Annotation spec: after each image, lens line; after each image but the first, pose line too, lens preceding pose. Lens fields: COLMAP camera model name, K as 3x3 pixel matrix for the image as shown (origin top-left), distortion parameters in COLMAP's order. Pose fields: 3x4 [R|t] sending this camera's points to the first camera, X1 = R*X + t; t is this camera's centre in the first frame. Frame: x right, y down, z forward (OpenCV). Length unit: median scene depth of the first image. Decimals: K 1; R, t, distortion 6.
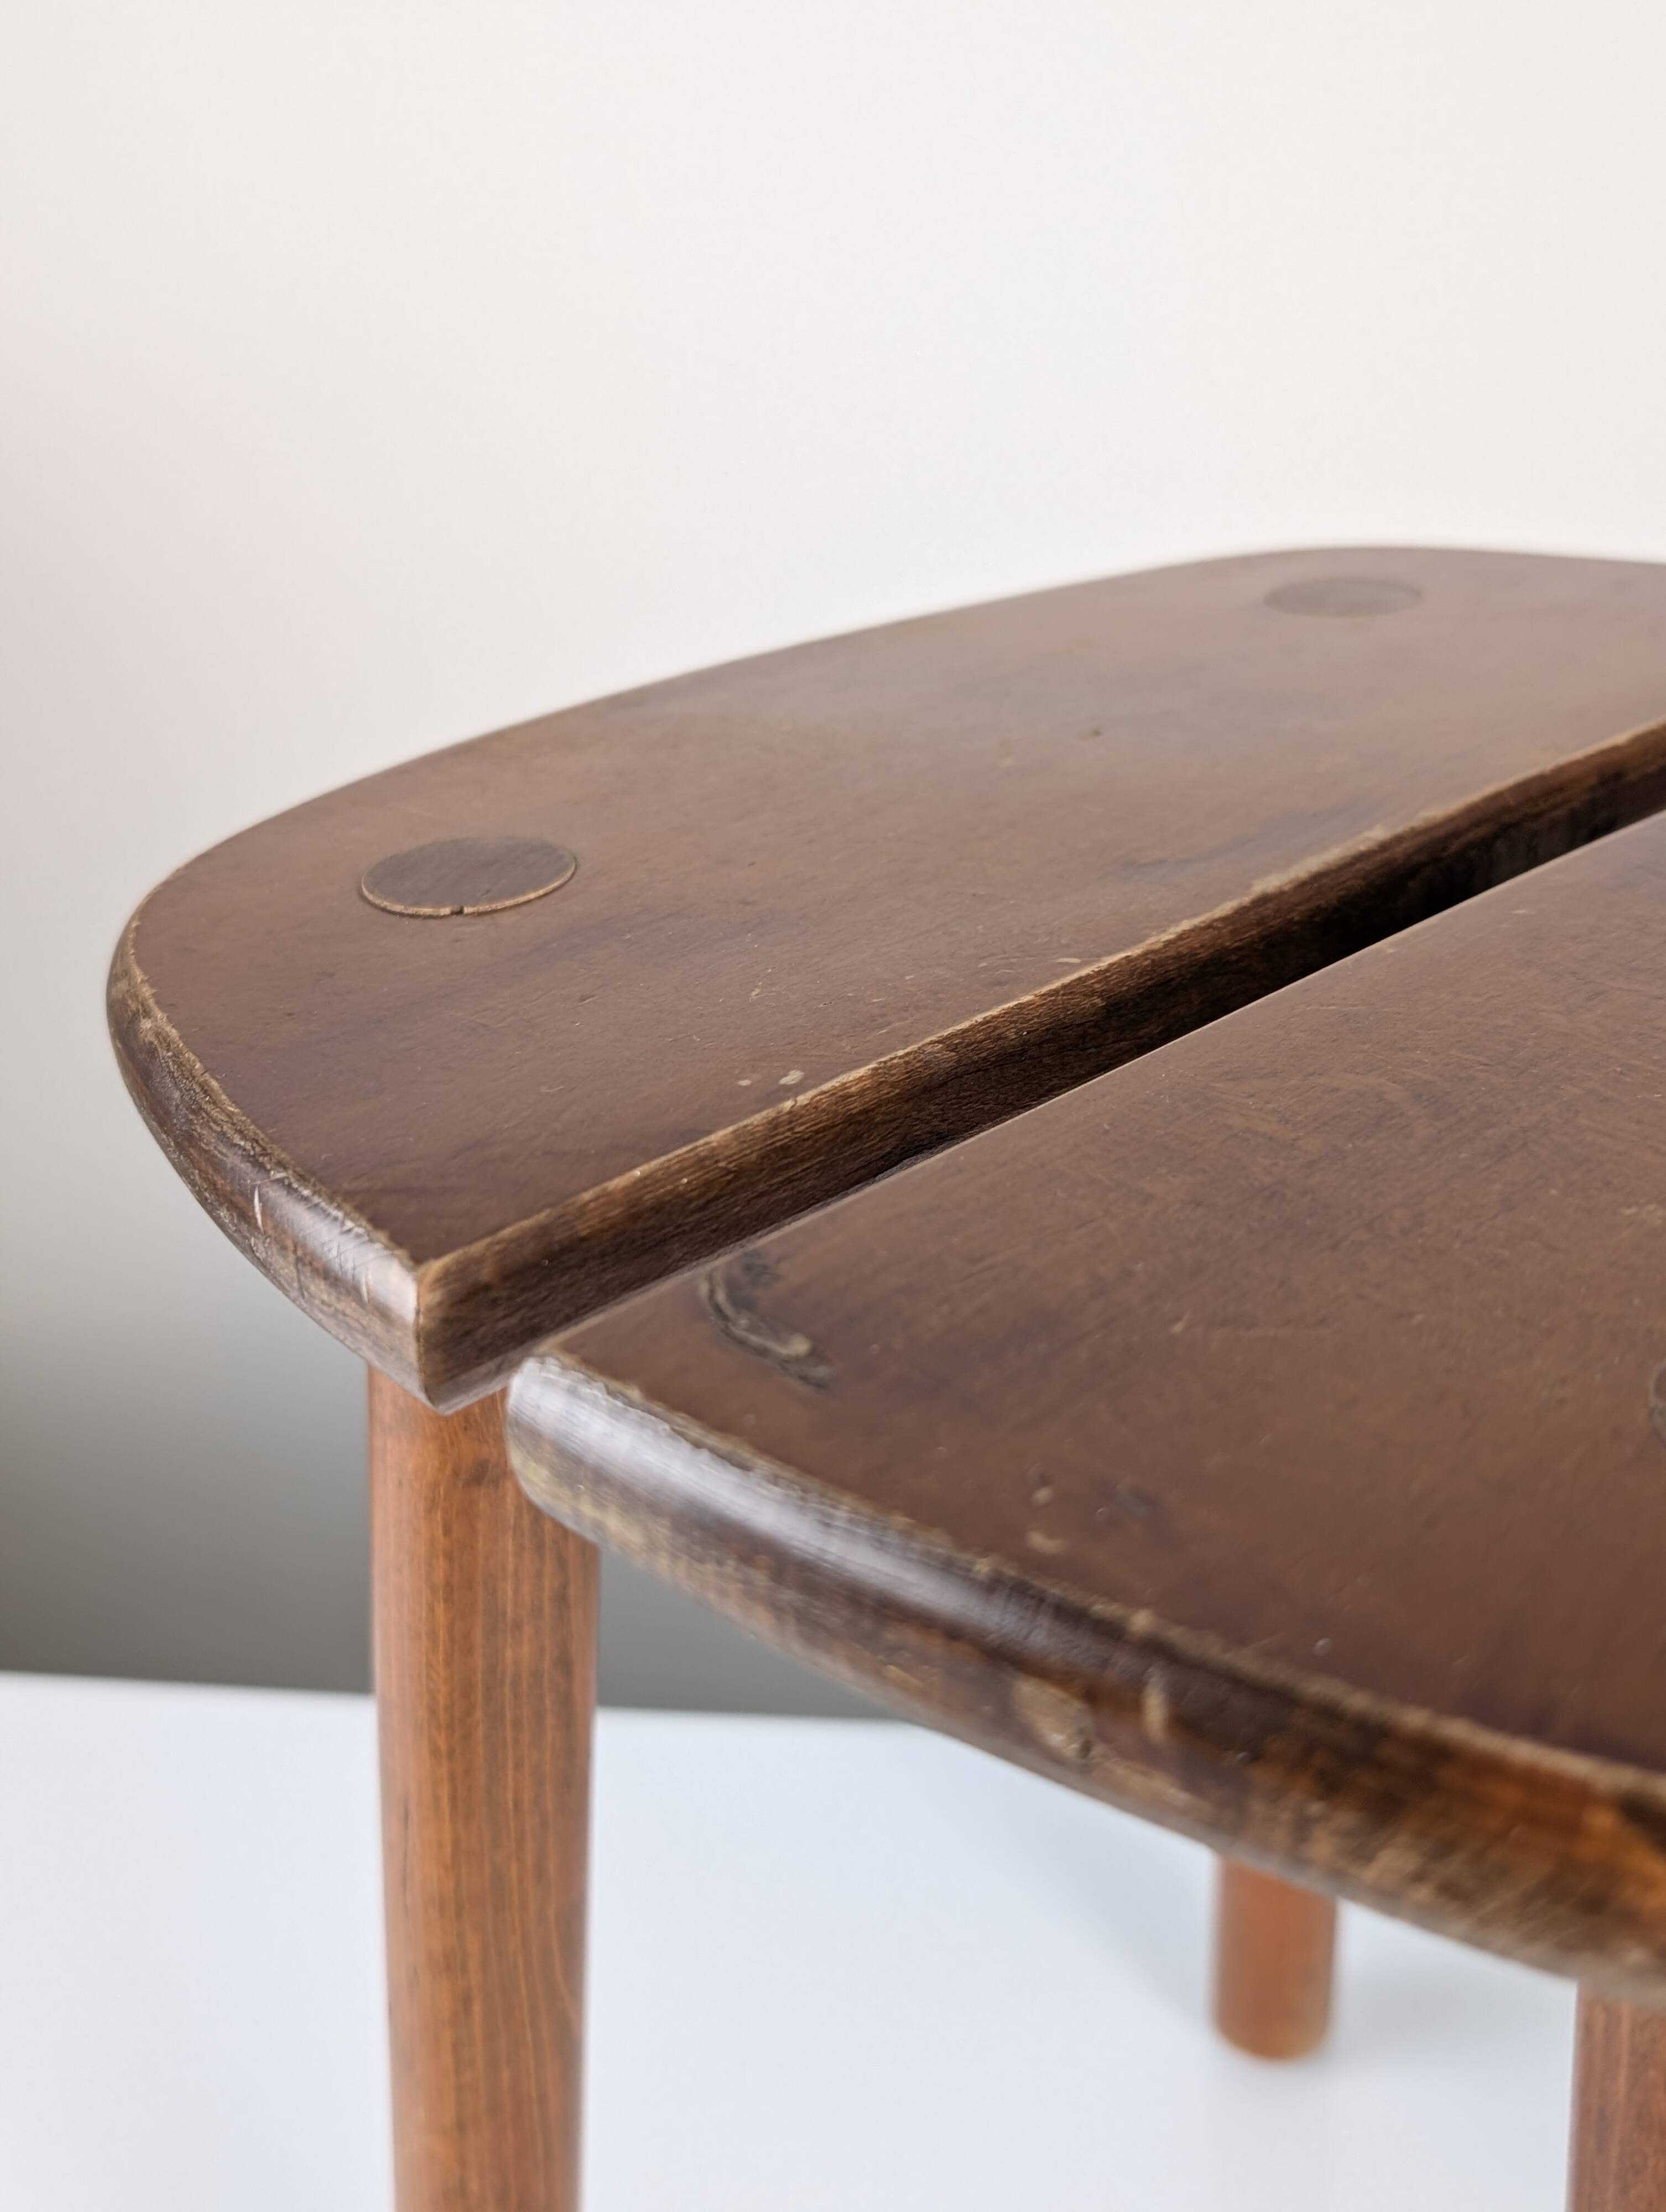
lens RADIAL K [[2260.9, 0, 834.9], [0, 2260.9, 1061.8], [0, 0, 1]] dist [0.196453, -0.760757]
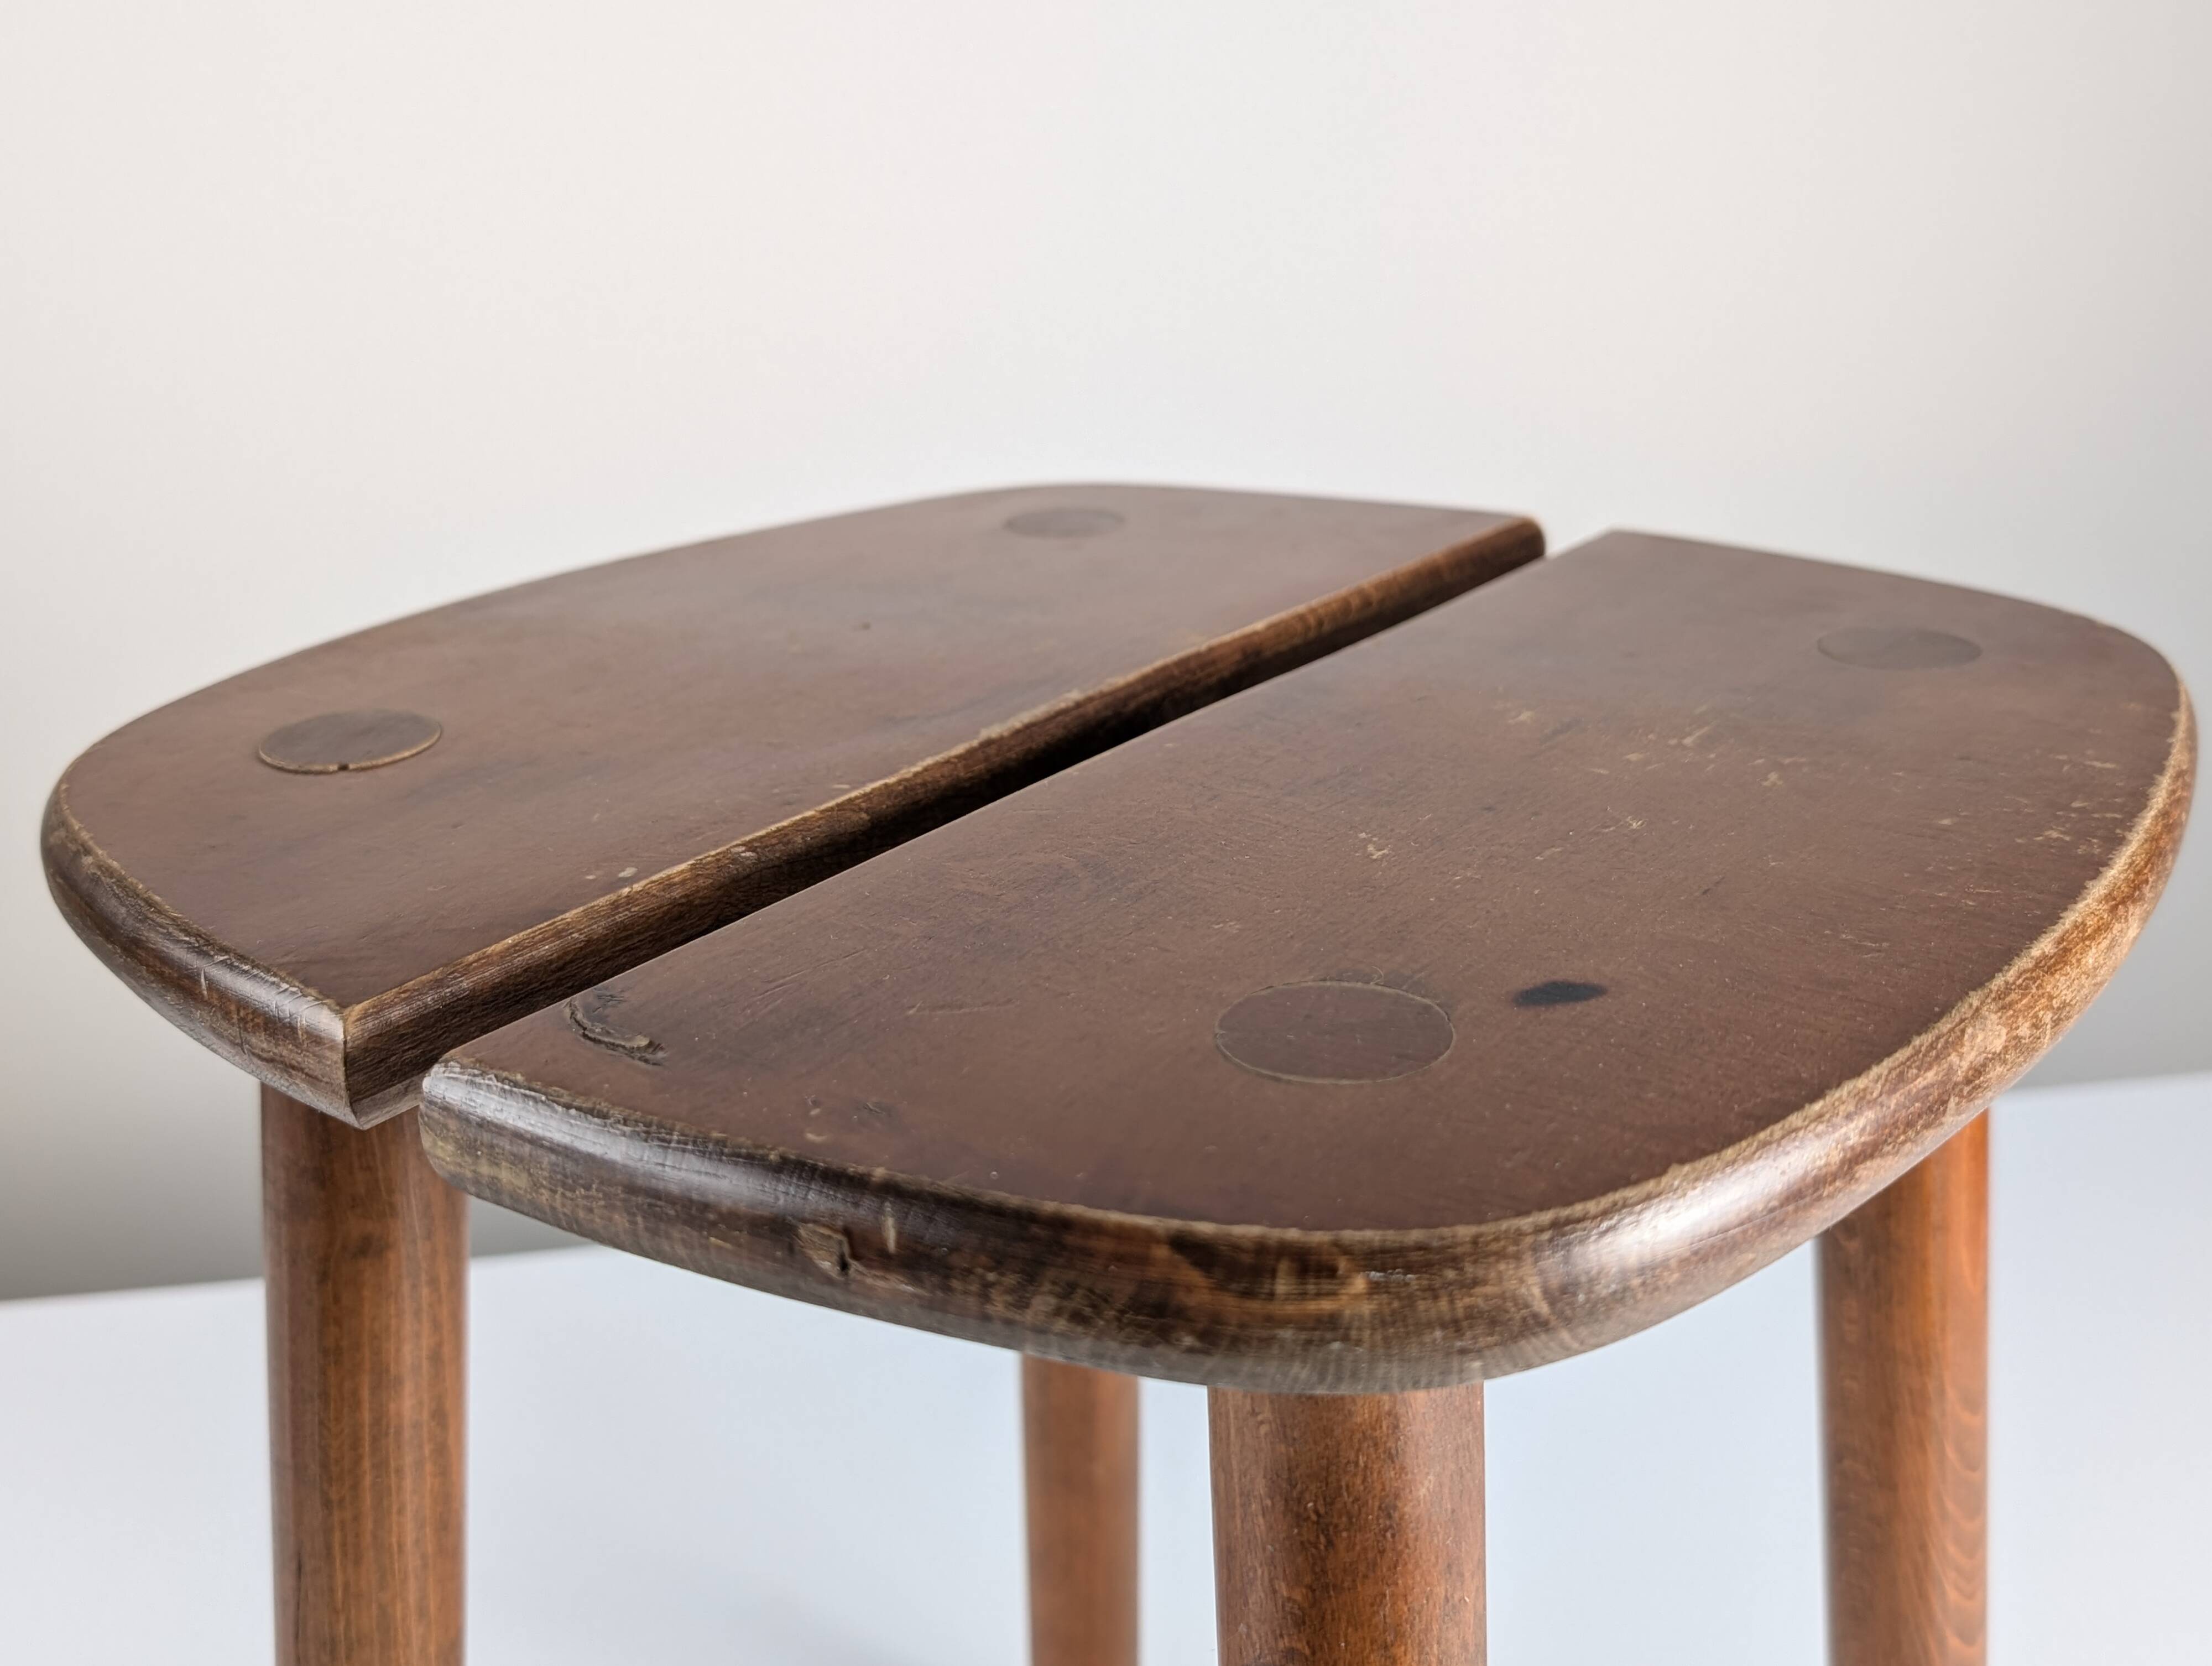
lens RADIAL K [[2260.9, 0, 1106.0], [0, 2260.9, 833.0], [0, 0, 1]] dist [0.196453, -0.760757]
pose [[0.980491, -0.029319, 0.194367, -0.003334], [0.043306, 0.996738, -0.068108, 0.085498], [-0.191736, 0.075196, 0.978562, -0.347820]]
